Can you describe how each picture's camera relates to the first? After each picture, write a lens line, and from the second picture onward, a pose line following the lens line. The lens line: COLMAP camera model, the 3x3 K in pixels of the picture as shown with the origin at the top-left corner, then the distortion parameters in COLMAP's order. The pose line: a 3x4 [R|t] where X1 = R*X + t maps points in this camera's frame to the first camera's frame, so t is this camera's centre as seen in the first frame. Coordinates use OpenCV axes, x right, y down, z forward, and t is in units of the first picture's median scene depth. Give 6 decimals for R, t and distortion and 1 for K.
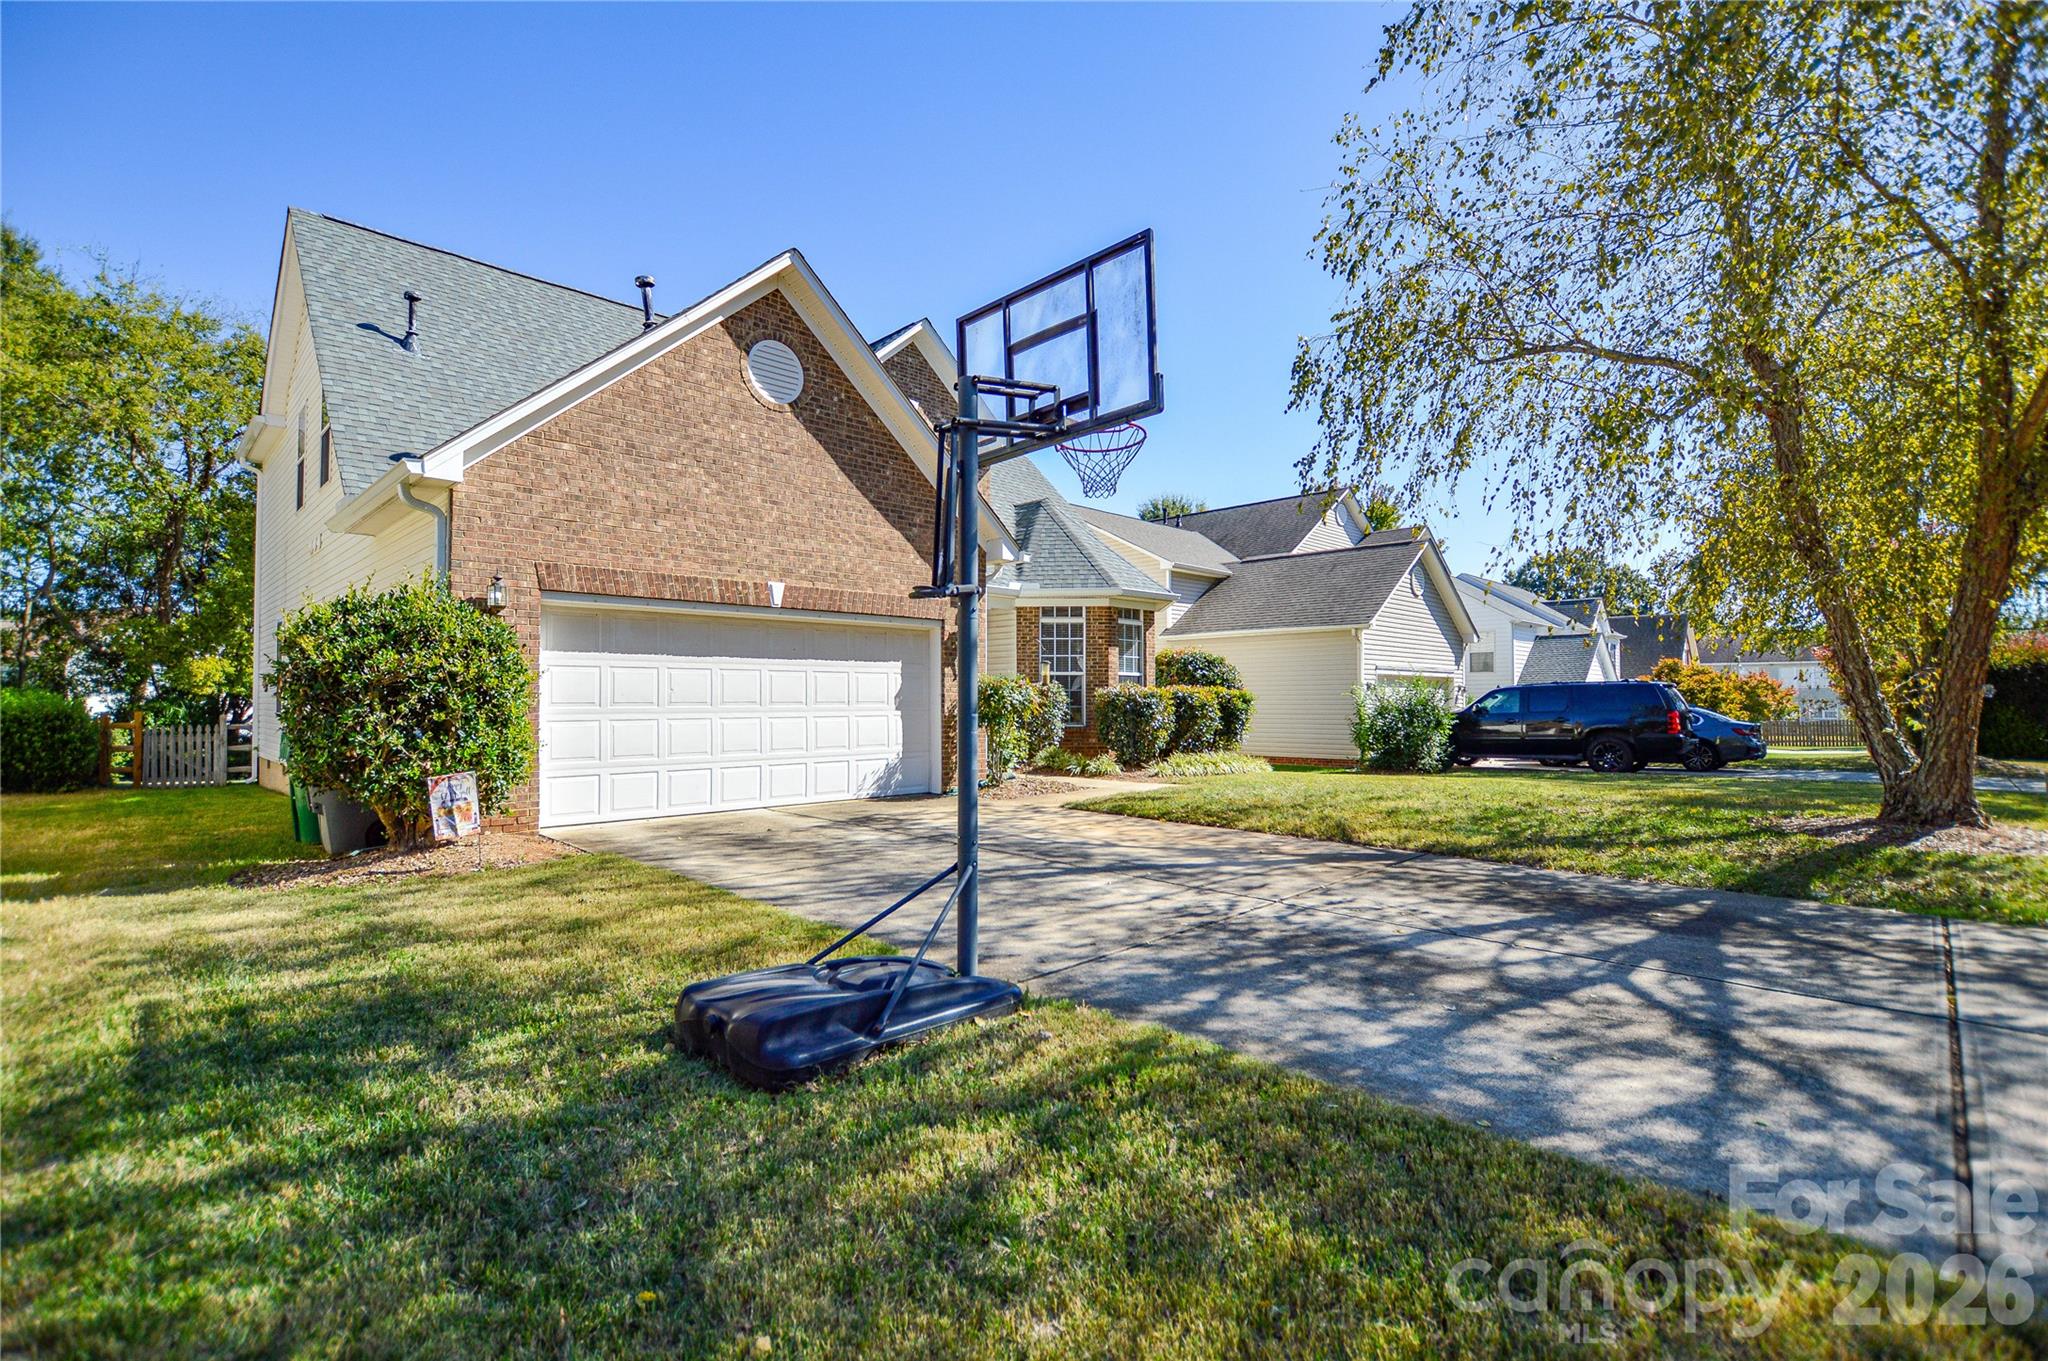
lens RADIAL K [[918.4, 0, 1018.3], [0, 918.4, 682.6], [0, 0, 1]] dist [-0.031817, 0.000030]
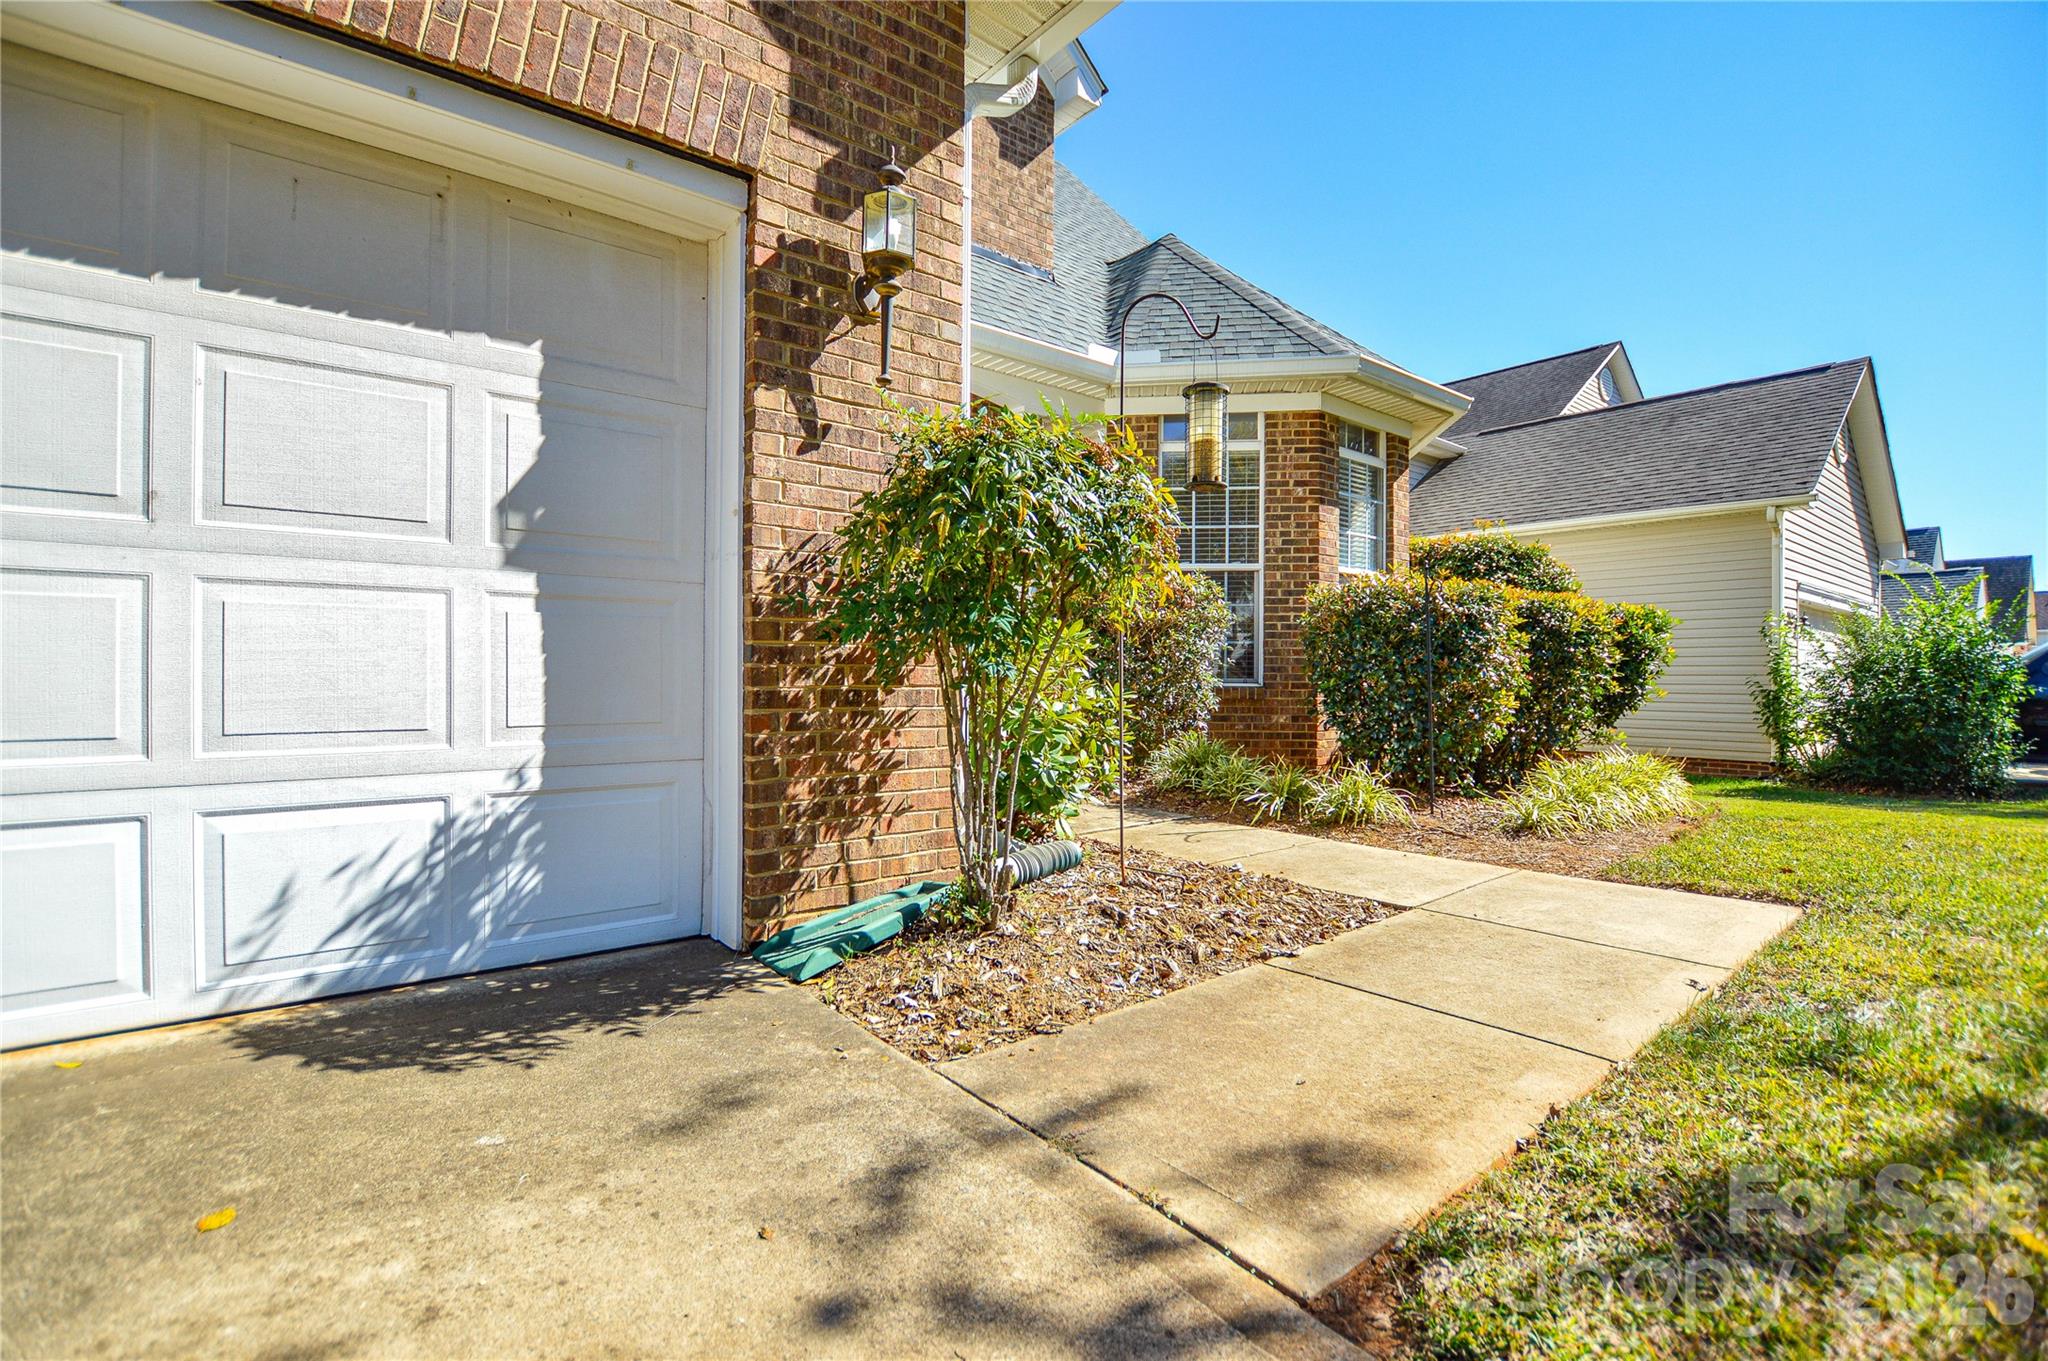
lens RADIAL K [[918.4, 0, 1018.3], [0, 918.4, 682.6], [0, 0, 1]] dist [-0.031817, 0.000030]
pose [[0.993938, 0.006366, -0.109758, 0.008668], [-0.003689, 0.999691, 0.024579, 0.055348], [0.109881, -0.024025, 0.993654, 0.872985]]
